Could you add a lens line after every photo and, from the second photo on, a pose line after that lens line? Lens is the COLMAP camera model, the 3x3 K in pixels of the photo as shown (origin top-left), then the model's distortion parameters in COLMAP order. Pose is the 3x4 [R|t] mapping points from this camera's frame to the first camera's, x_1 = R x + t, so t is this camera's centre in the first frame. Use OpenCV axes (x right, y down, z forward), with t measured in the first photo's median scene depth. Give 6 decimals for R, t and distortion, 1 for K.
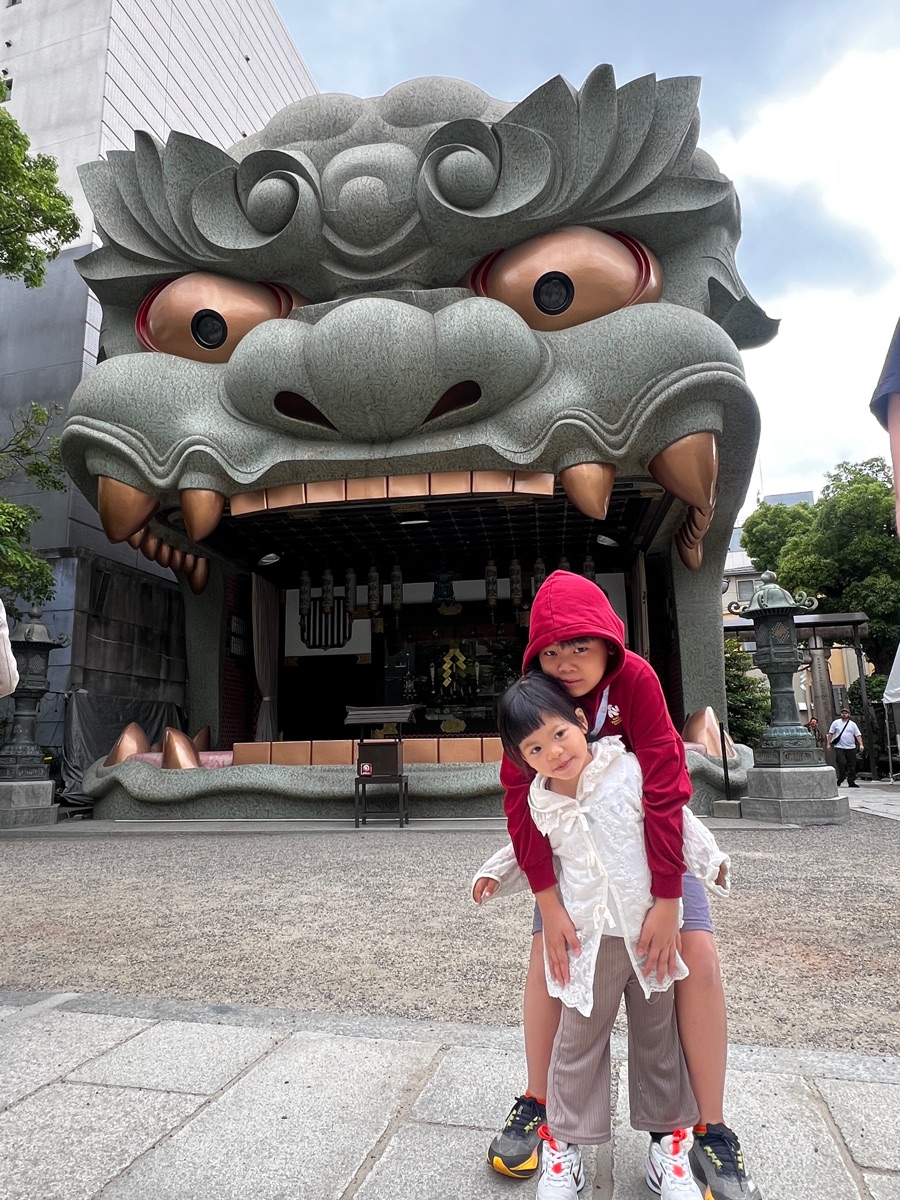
lens RADIAL K [[752.6, 0, 443.4], [0, 752.6, 607.3], [0, 0, 1]] dist [0.004167, -0.005568]
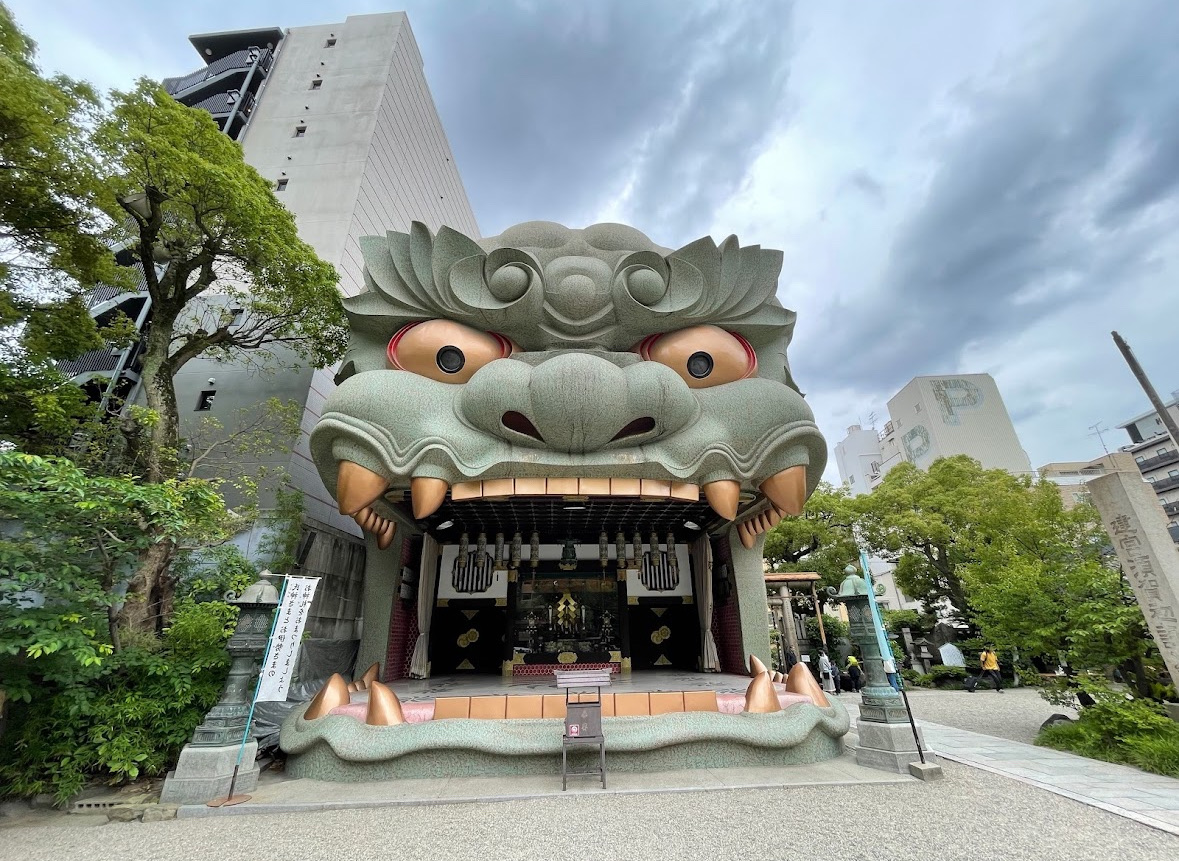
lens RADIAL K [[477.6, 0, 592.4], [0, 477.6, 435.3], [0, 0, 1]] dist [-0.000767, -0.000190]
pose [[0.977314, 0.086600, 0.193282, -0.221755], [-0.042148, 0.973857, -0.223219, -0.059514], [-0.207560, 0.210009, 0.955414, 0.164931]]
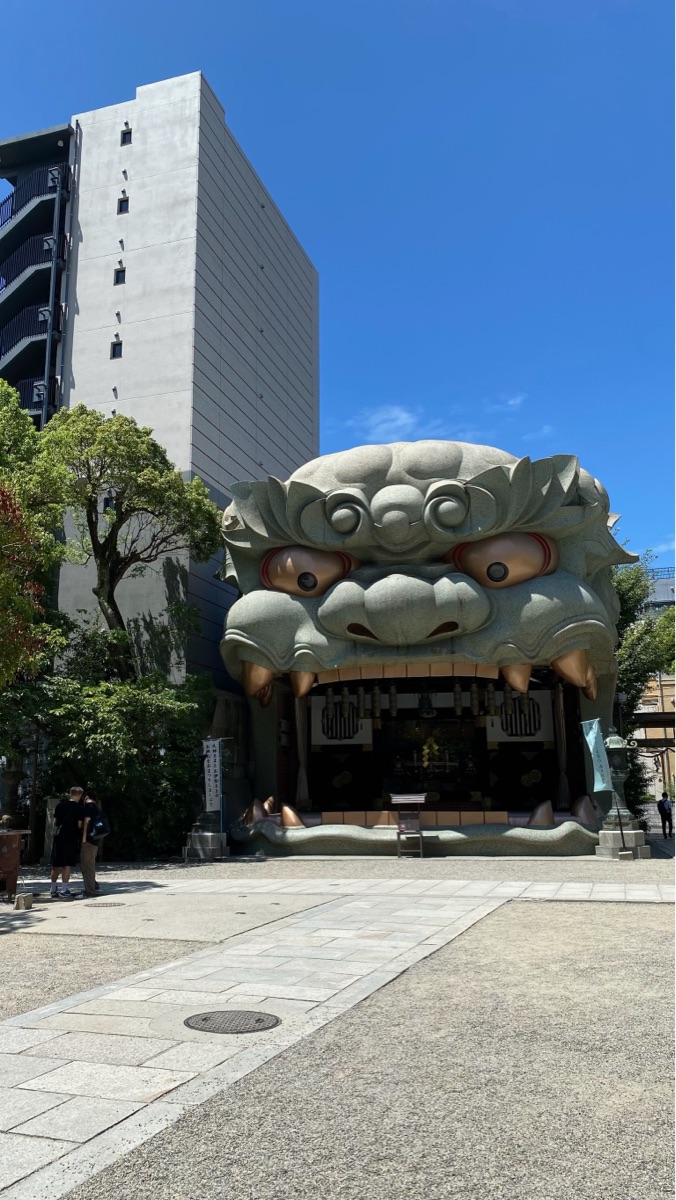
lens RADIAL K [[916.2, 0, 332.1], [0, 916.2, 591.8], [0, 0, 1]] dist [0.118865, -0.000601]
pose [[0.999024, 0.000201, -0.044169, -0.156459], [-0.001481, 0.999580, -0.028957, -0.288257], [0.044145, 0.028994, 0.998604, -1.241391]]
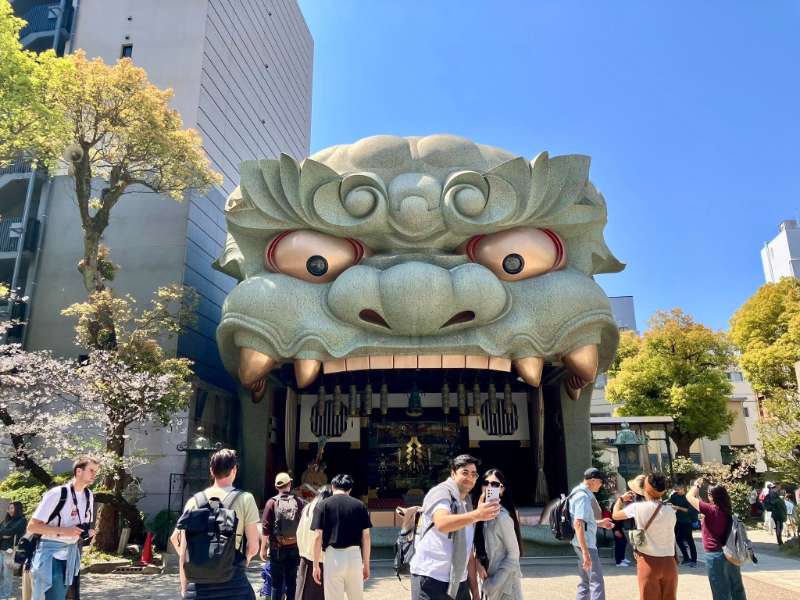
lens RADIAL K [[659.9, 0, 411.8], [0, 659.9, 291.1], [0, 0, 1]] dist [0.061780, -0.013212]
pose [[0.989178, 0.048687, 0.138409, -0.310579], [-0.034300, 0.993934, -0.104489, -0.163742], [-0.142657, 0.098611, 0.984848, -0.539460]]
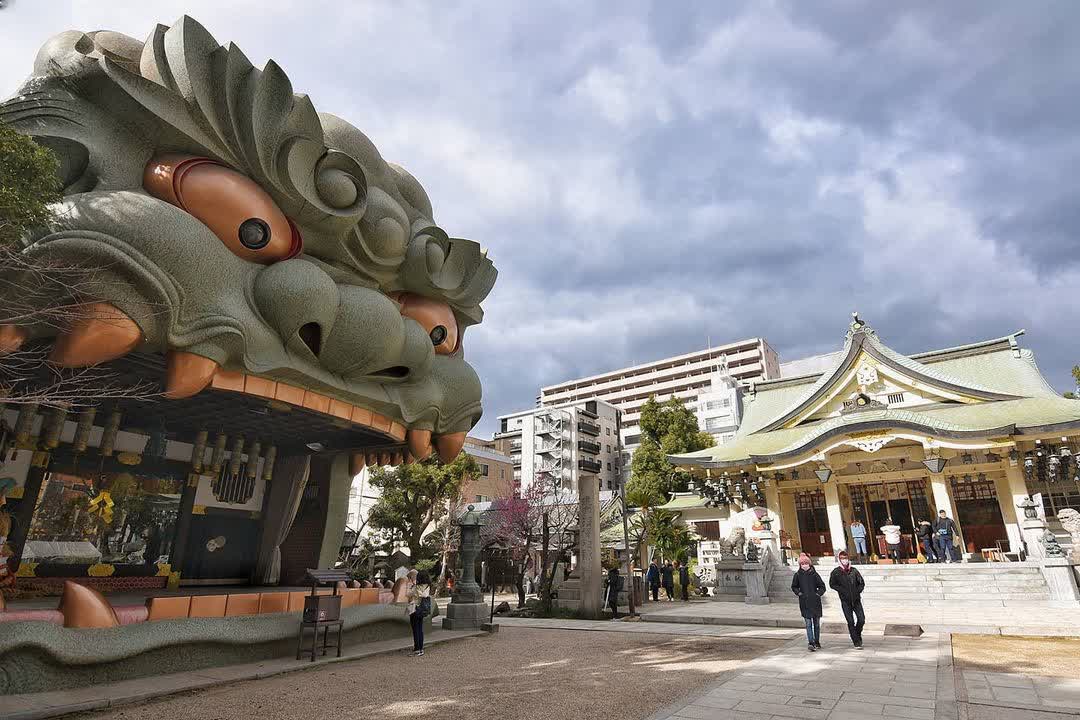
lens RADIAL K [[559.9, 0, 565.6], [0, 559.9, 383.2], [0, 0, 1]] dist [-0.001854, -0.002184]
pose [[0.306200, 0.315805, 0.898059, -0.904479], [-0.180126, 0.945550, -0.271090, 0.006202], [-0.934771, -0.078756, 0.346412, 0.217591]]
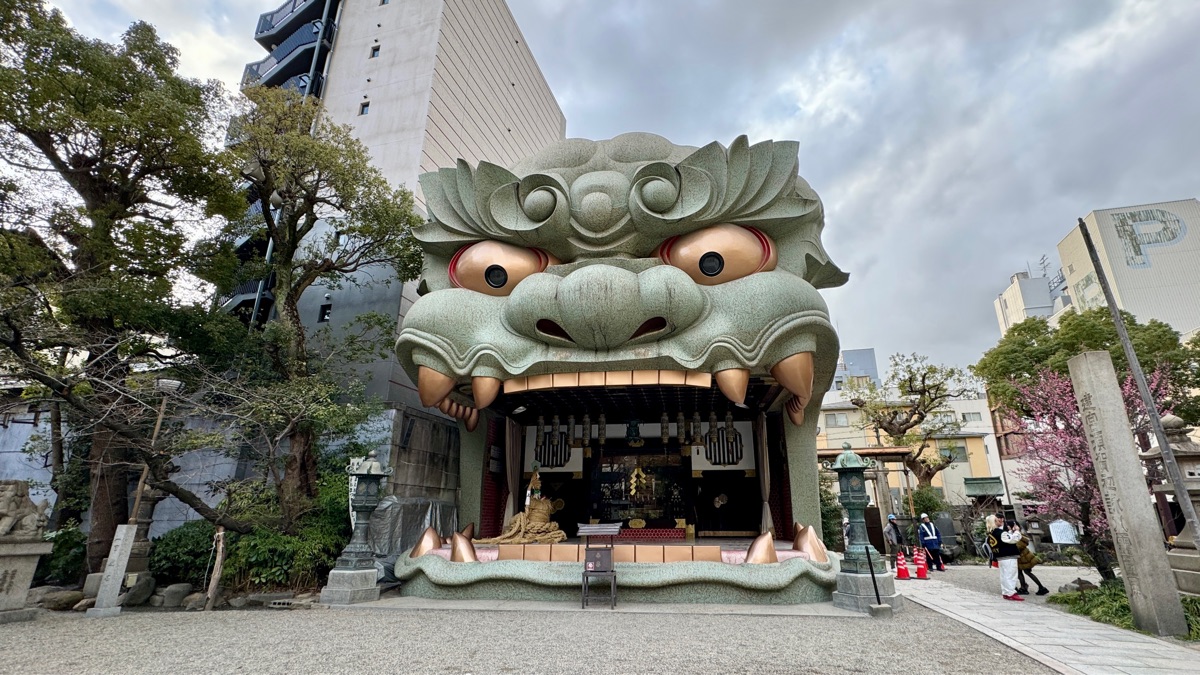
lens RADIAL K [[526.0, 0, 629.4], [0, 526.0, 354.1], [0, 0, 1]] dist [0.000095, 0.000029]
pose [[0.999563, 0.023944, 0.017321, -0.044294], [-0.021806, 0.993175, -0.114574, -0.085149], [-0.019946, 0.114147, 0.993264, -0.100854]]
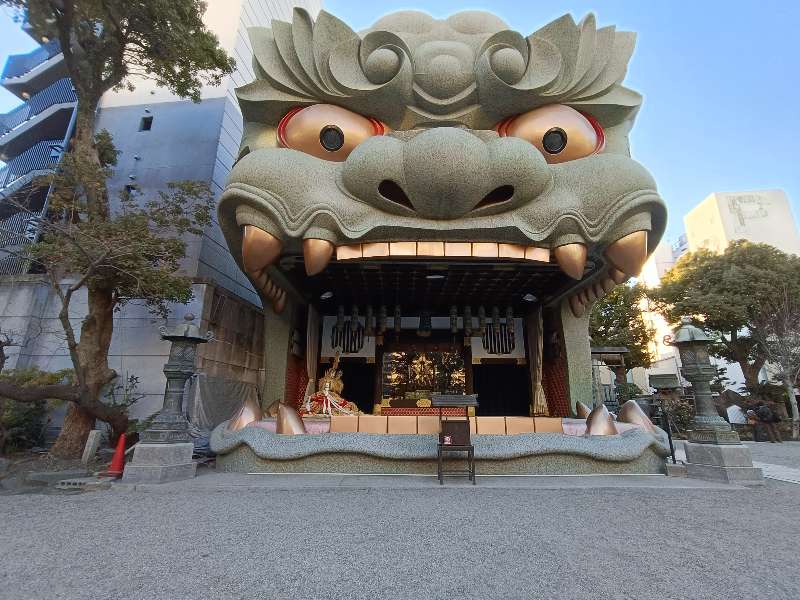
lens RADIAL K [[375.7, 0, 405.7], [0, 375.7, 301.8], [0, 0, 1]] dist [0.003084, 0.003550]
pose [[0.987138, 0.067119, 0.145099, -0.257870], [-0.053233, 0.993806, -0.097551, 0.027669], [-0.150748, 0.088572, 0.984596, 0.260886]]
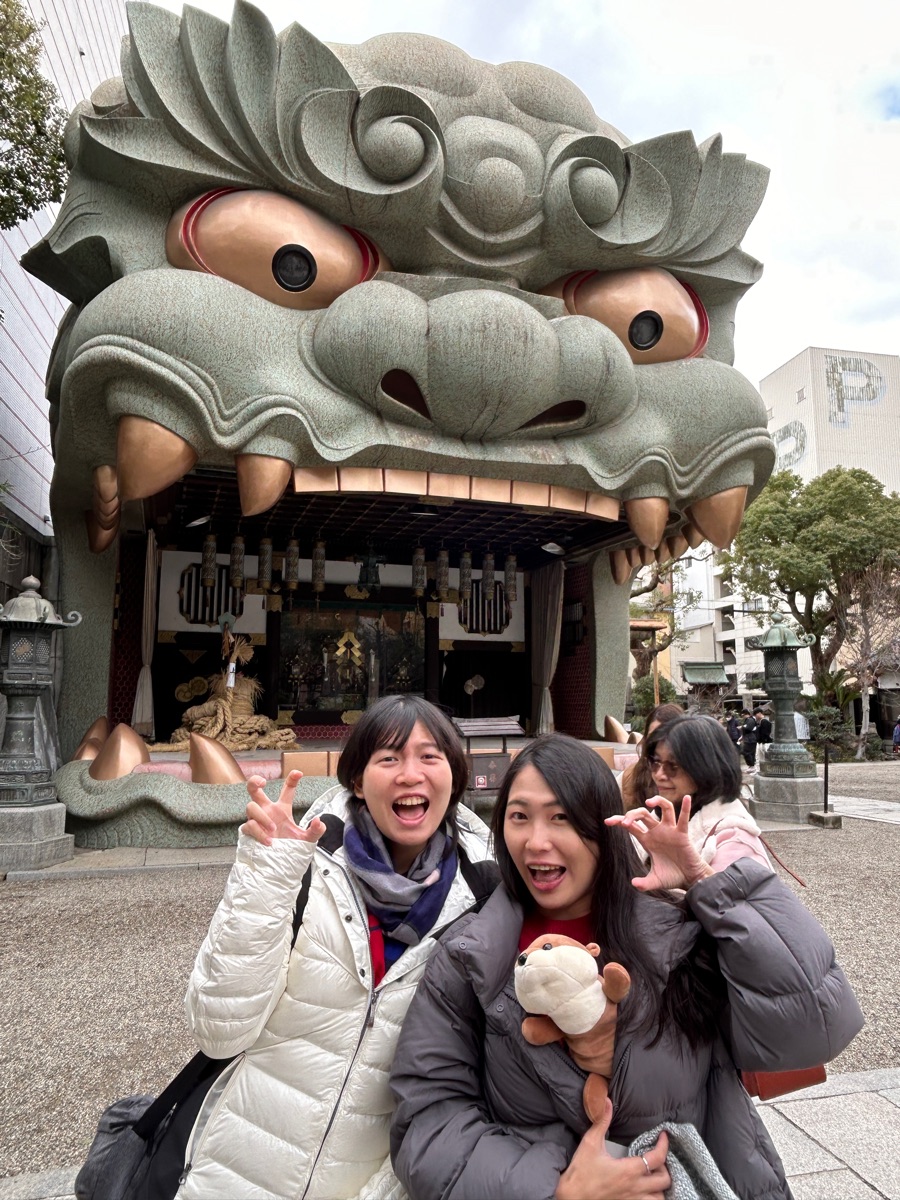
lens RADIAL K [[809.7, 0, 455.2], [0, 809.7, 603.1], [0, 0, 1]] dist [0.006662, -0.006031]
pose [[0.886492, 0.080065, 0.455765, -0.549531], [-0.103958, 0.994200, 0.027552, -0.040294], [-0.450916, -0.071805, 0.889673, 0.081636]]
